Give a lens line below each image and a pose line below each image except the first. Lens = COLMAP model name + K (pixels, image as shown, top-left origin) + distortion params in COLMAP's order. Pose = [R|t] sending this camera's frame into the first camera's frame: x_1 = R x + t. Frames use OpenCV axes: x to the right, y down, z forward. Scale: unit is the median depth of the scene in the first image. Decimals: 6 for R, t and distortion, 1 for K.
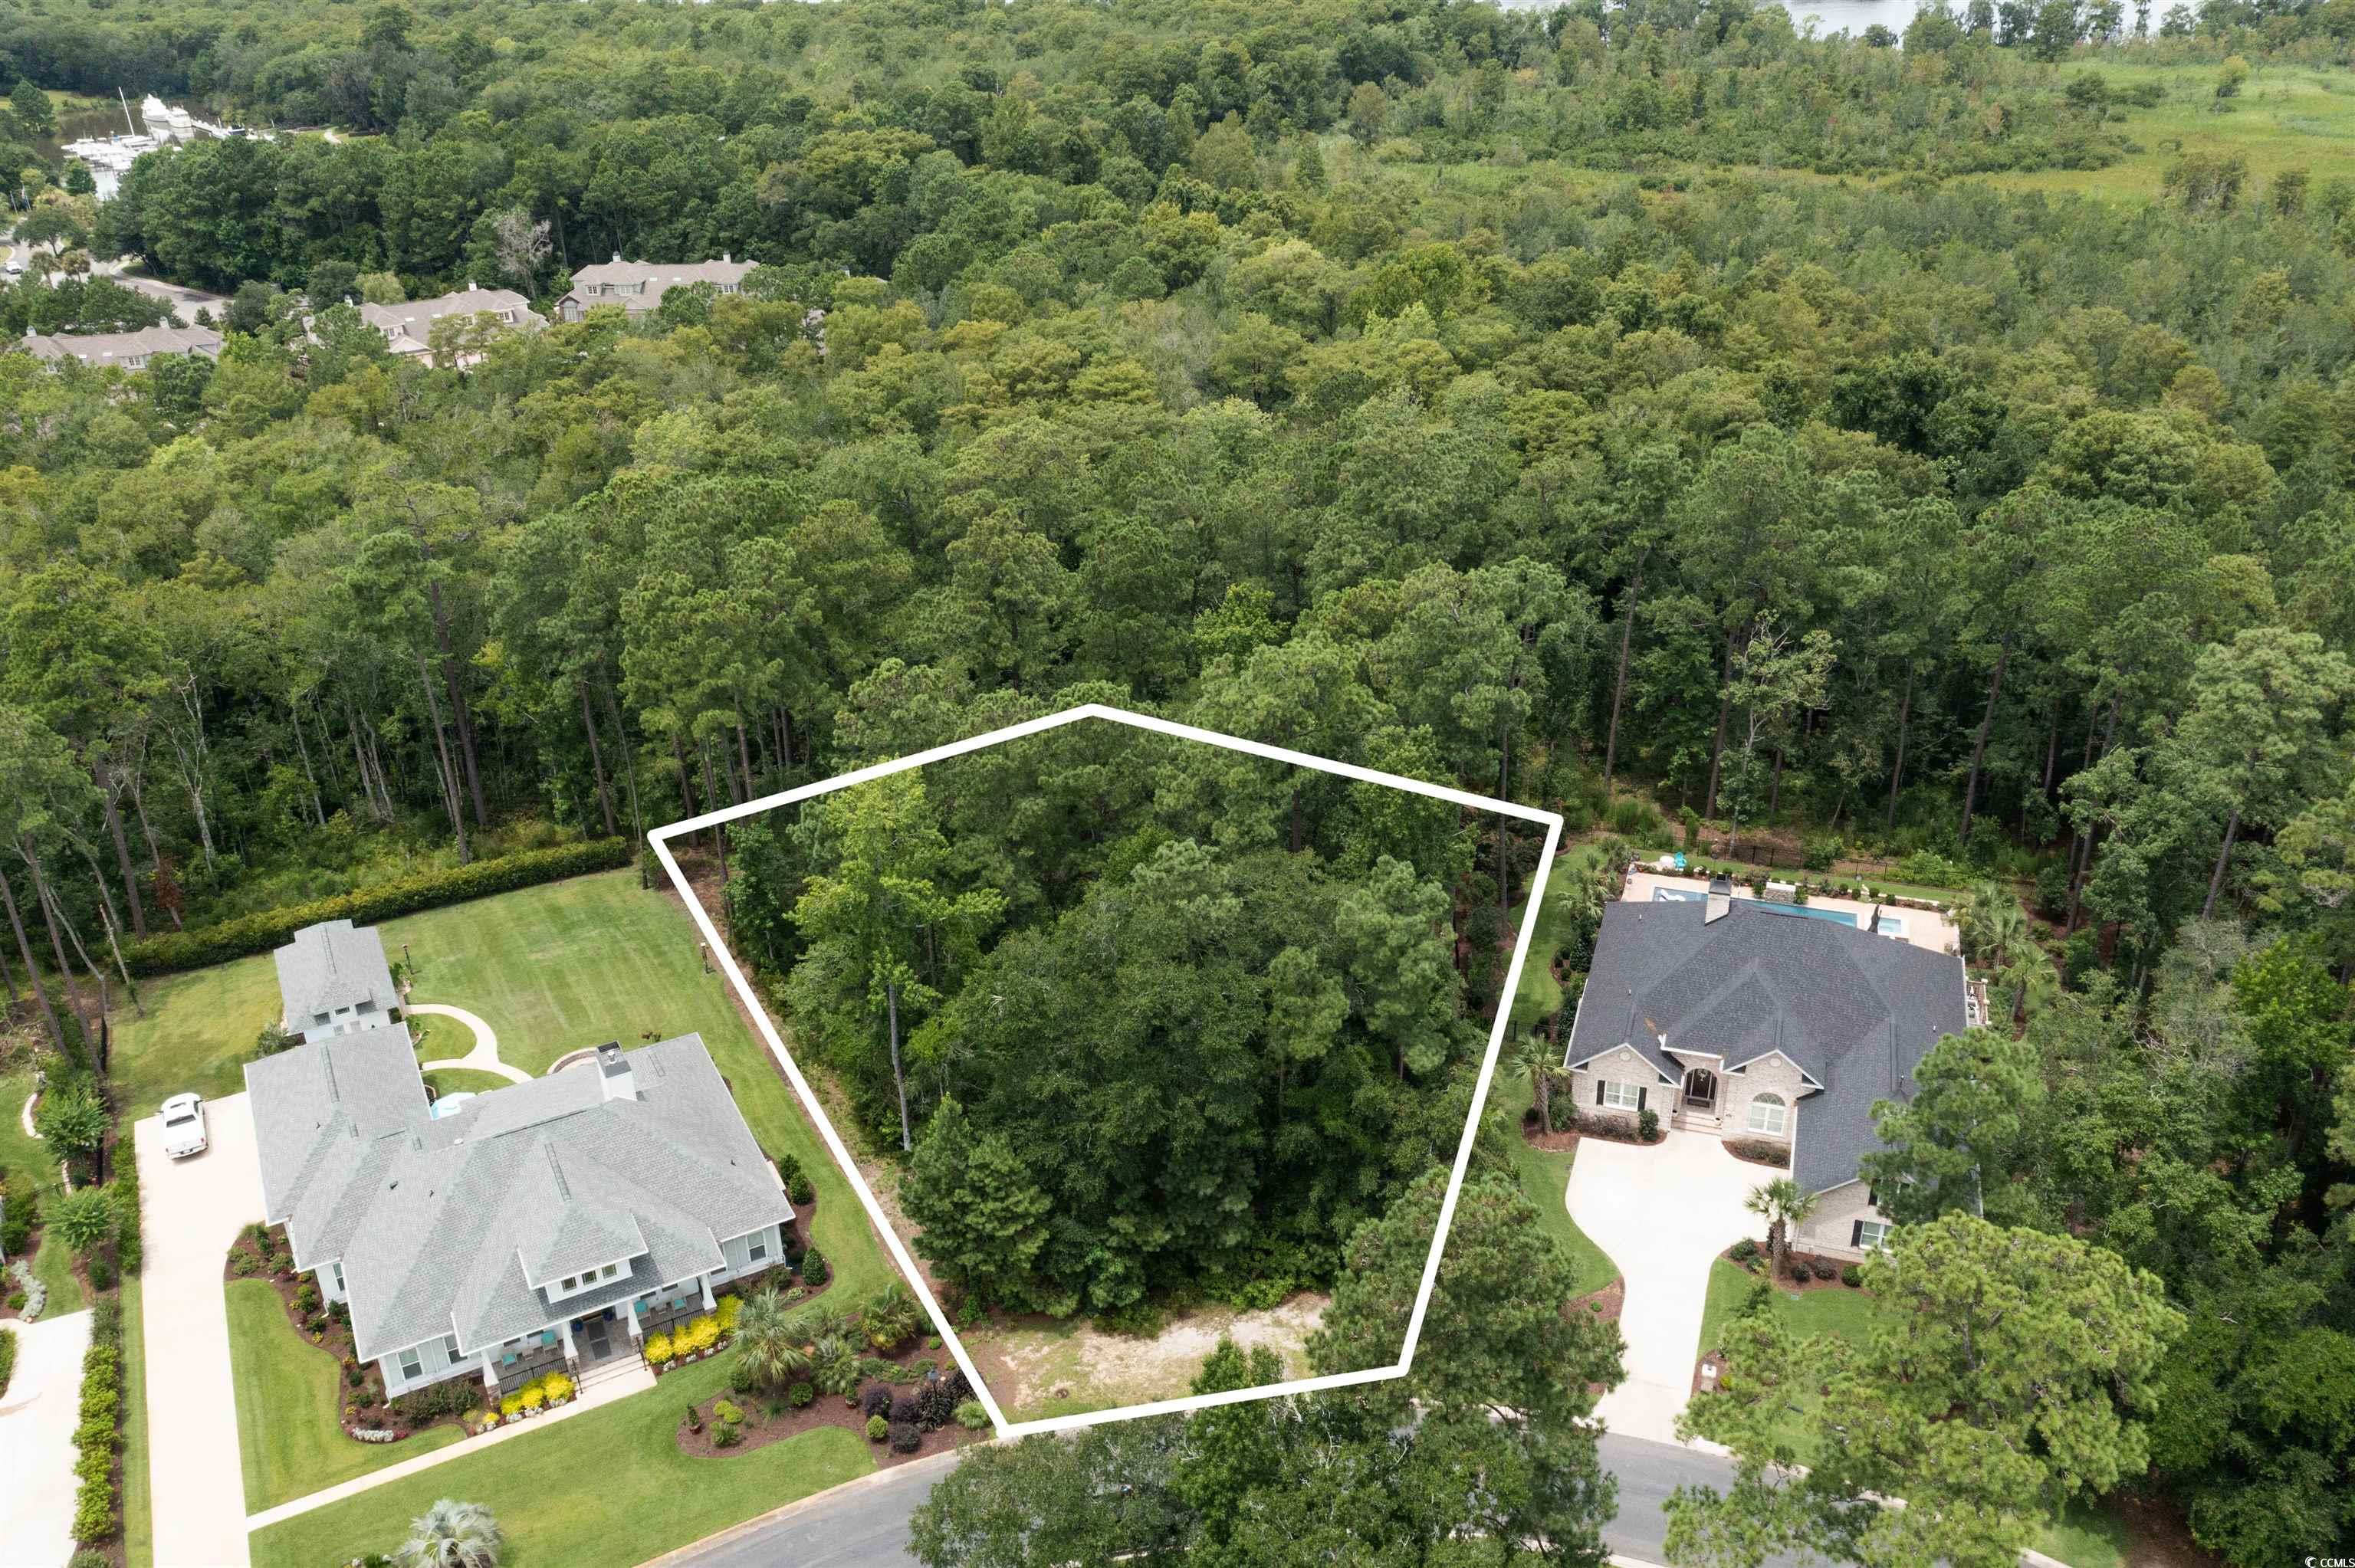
lens RADIAL K [[1865.1, 0, 1161.6], [0, 1865.1, 787.1], [0, 0, 1]] dist [-0.001529, 0.001521]
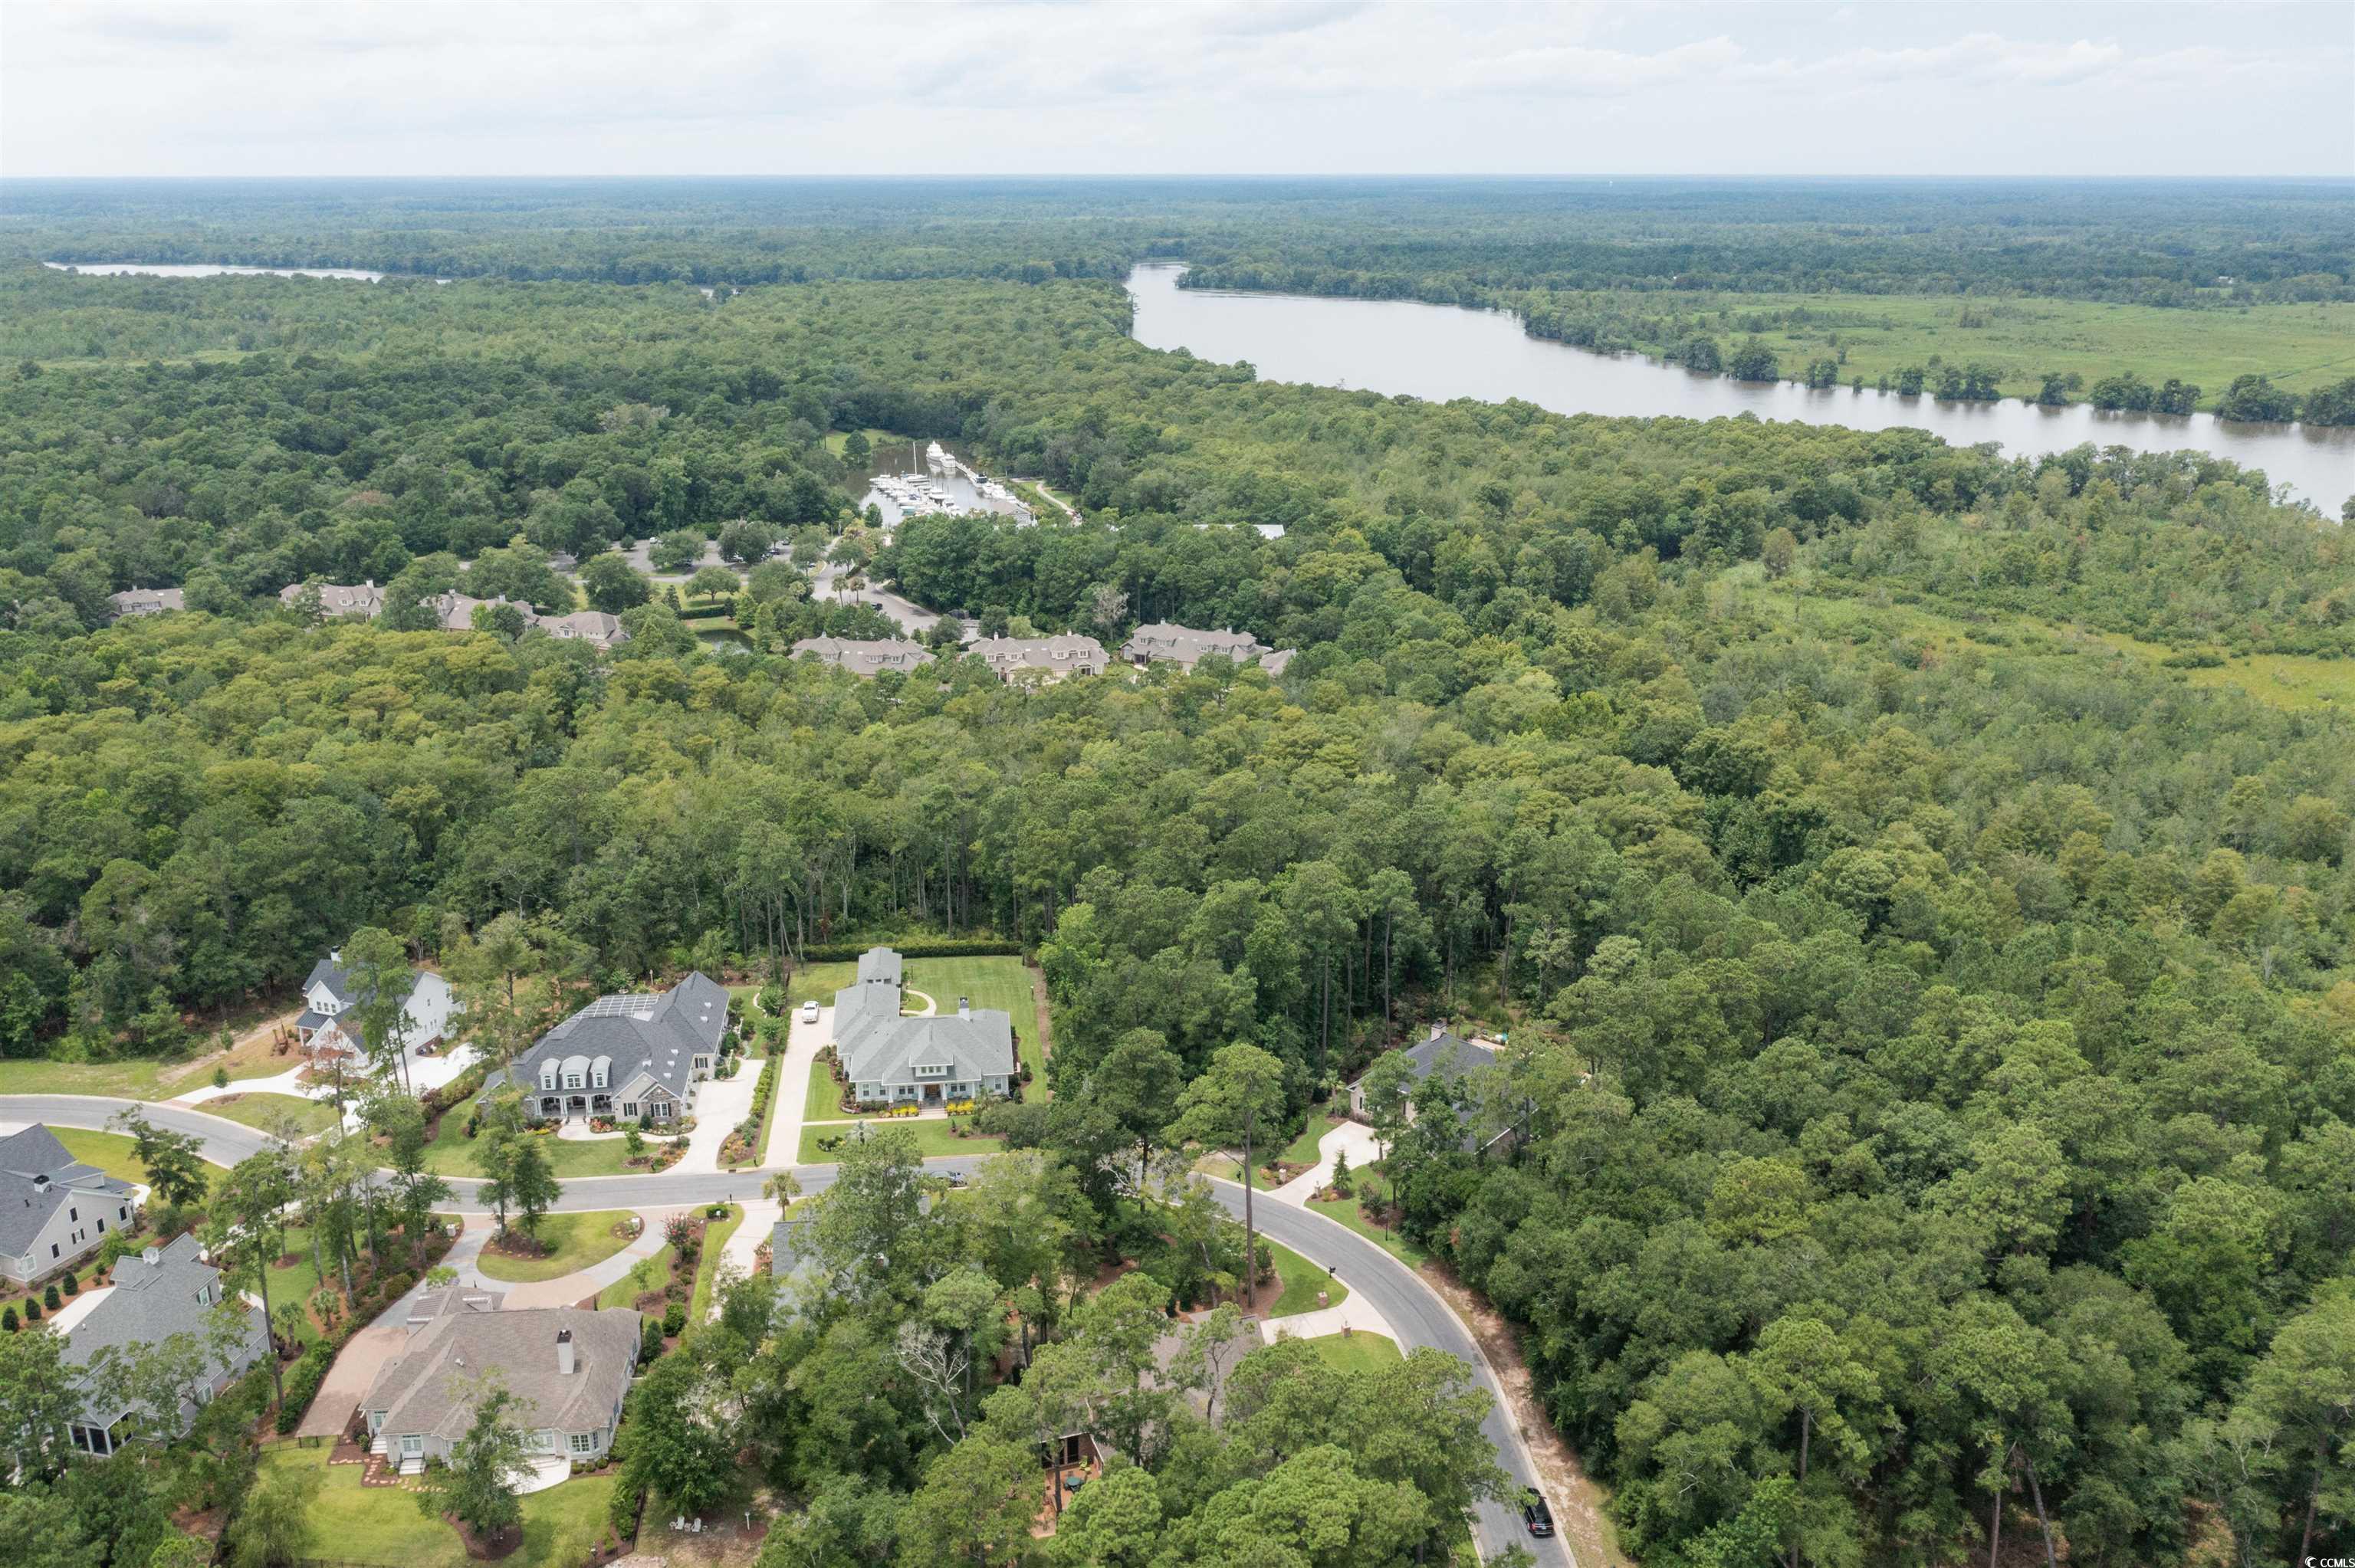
lens RADIAL K [[1928.1, 0, 1161.9], [0, 1928.1, 791.1], [0, 0, 1]] dist [-0.007612, 0.005651]
pose [[0.930499, 0.136364, -0.339966, 0.286681], [-0.185407, 0.975783, -0.116071, 0.042370], [0.315905, 0.171036, 0.933247, -0.499848]]
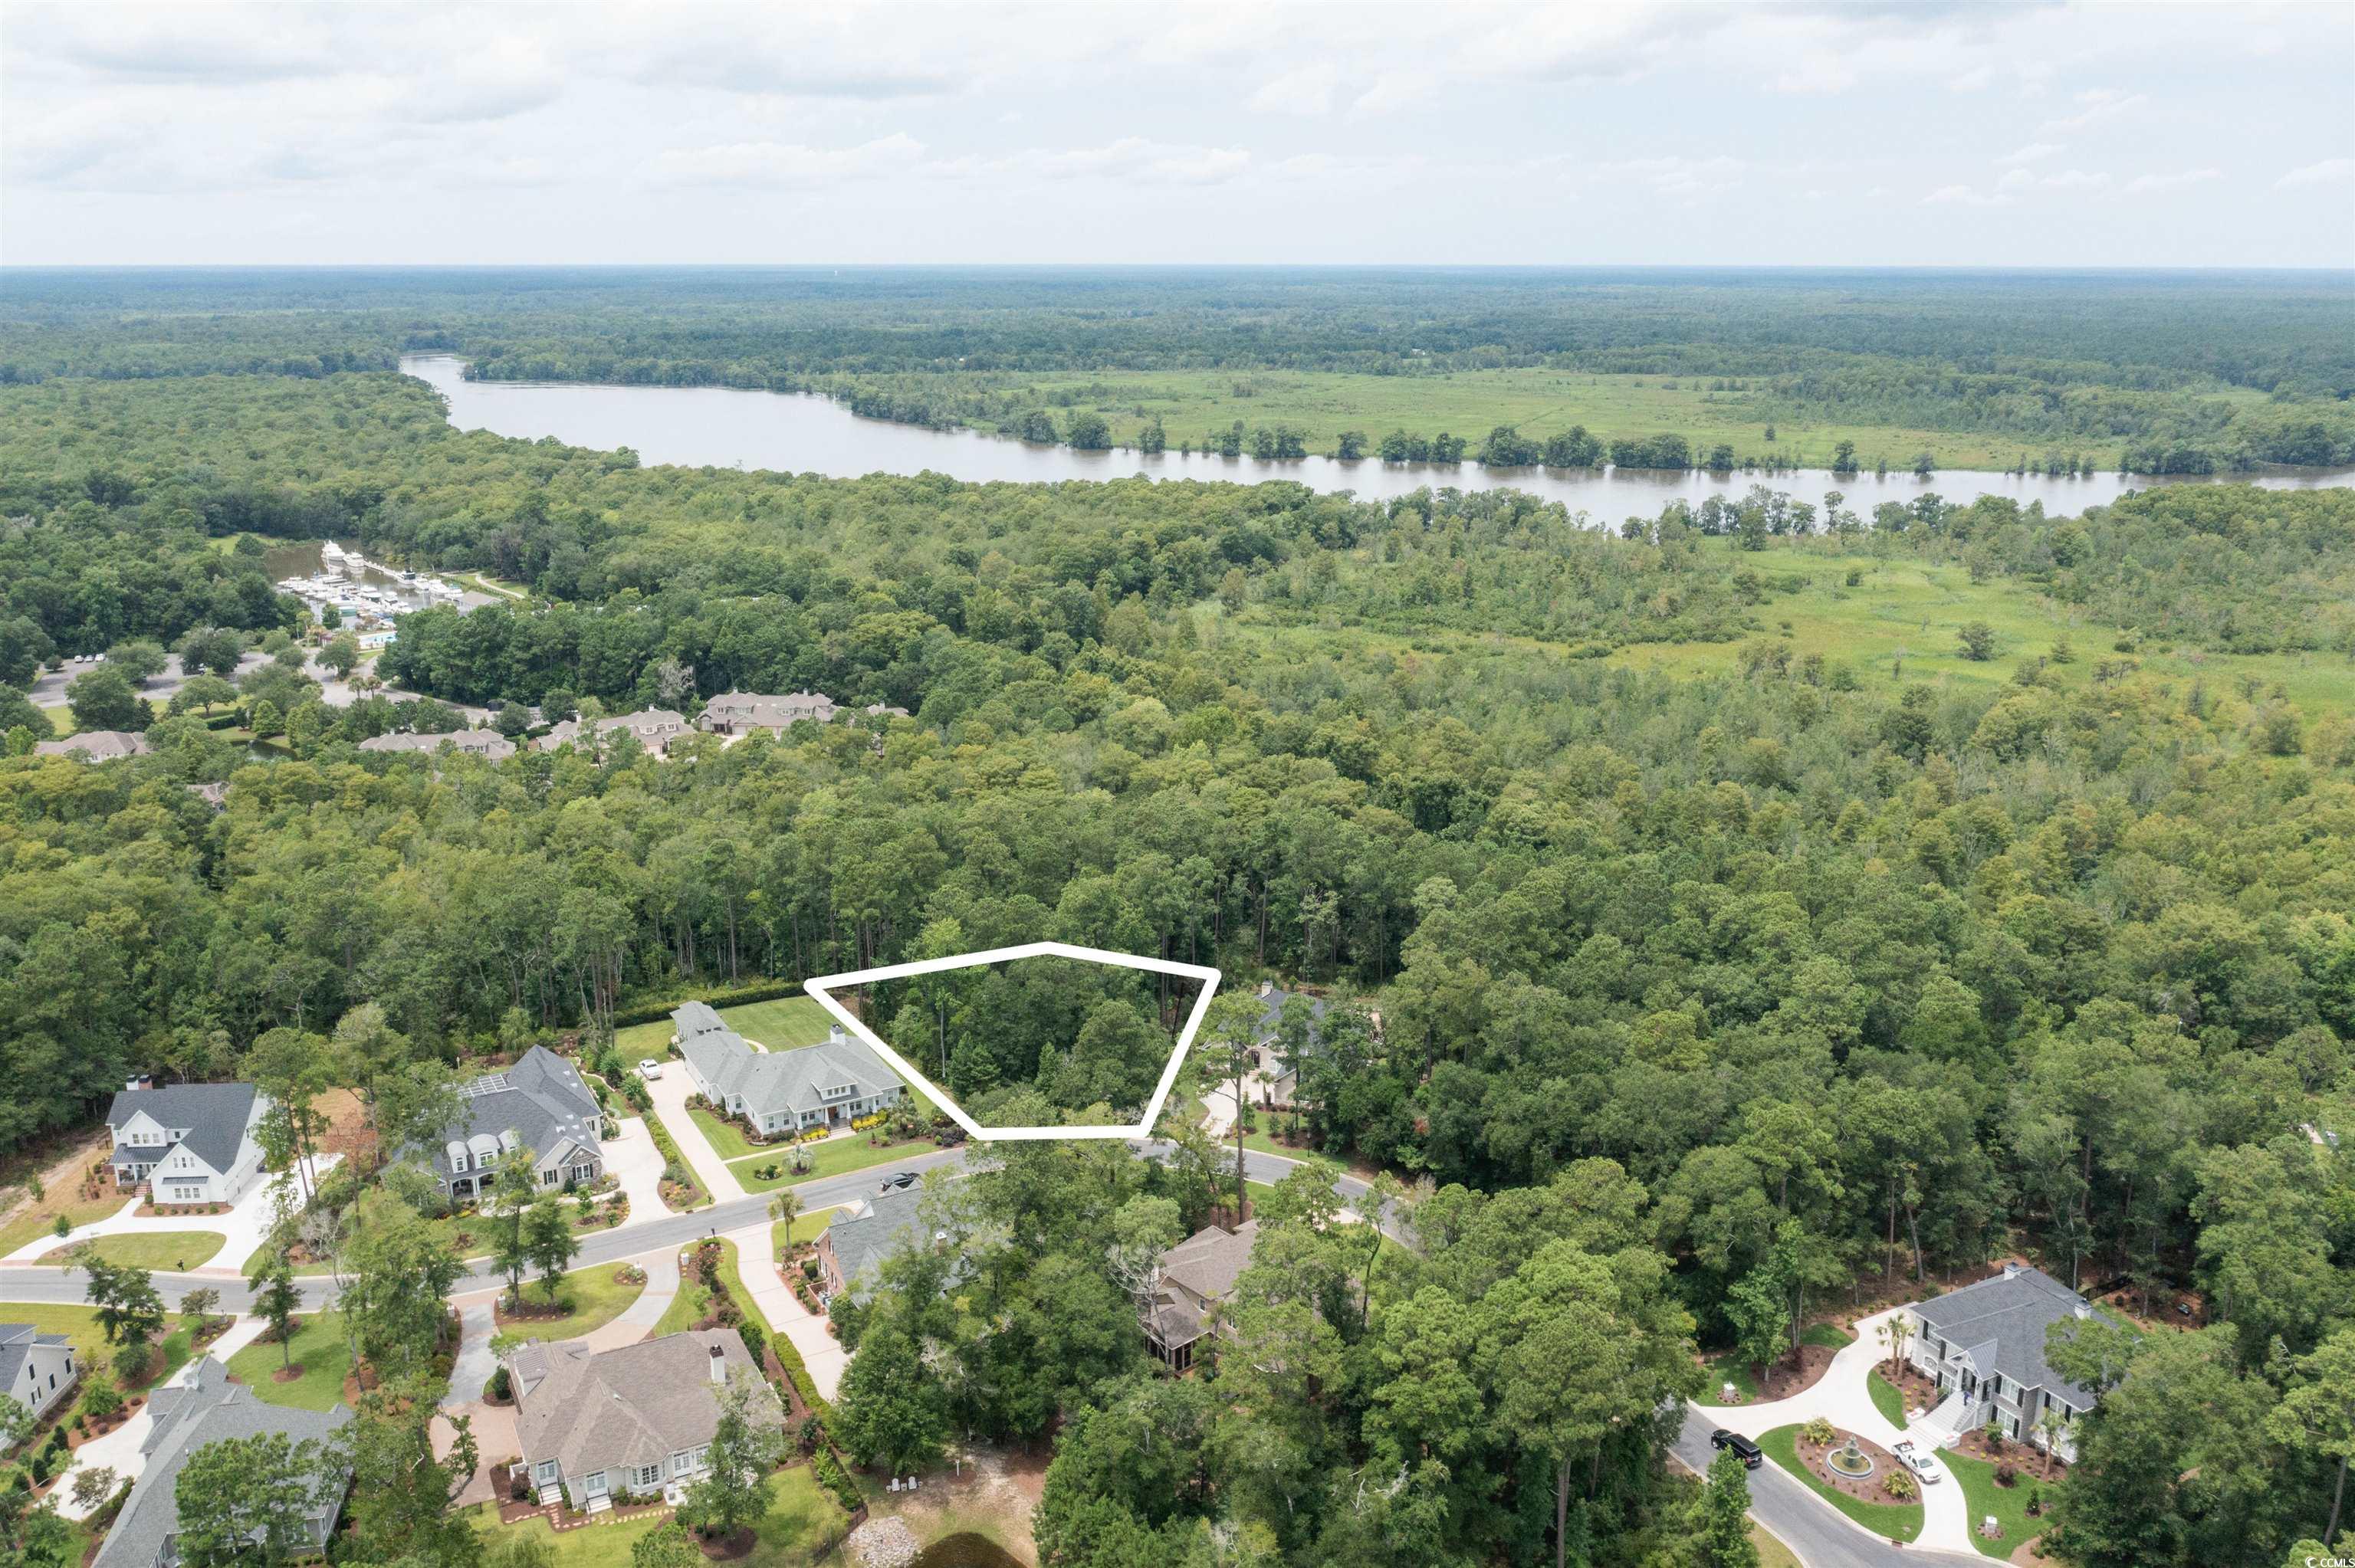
lens RADIAL K [[1928.1, 0, 1161.9], [0, 1928.1, 791.1], [0, 0, 1]] dist [-0.007612, 0.005651]
pose [[0.999508, 0.019815, 0.024310, 0.034129], [-0.014659, 0.980414, -0.196404, 0.123344], [-0.027725, 0.195951, 0.980222, -0.634480]]
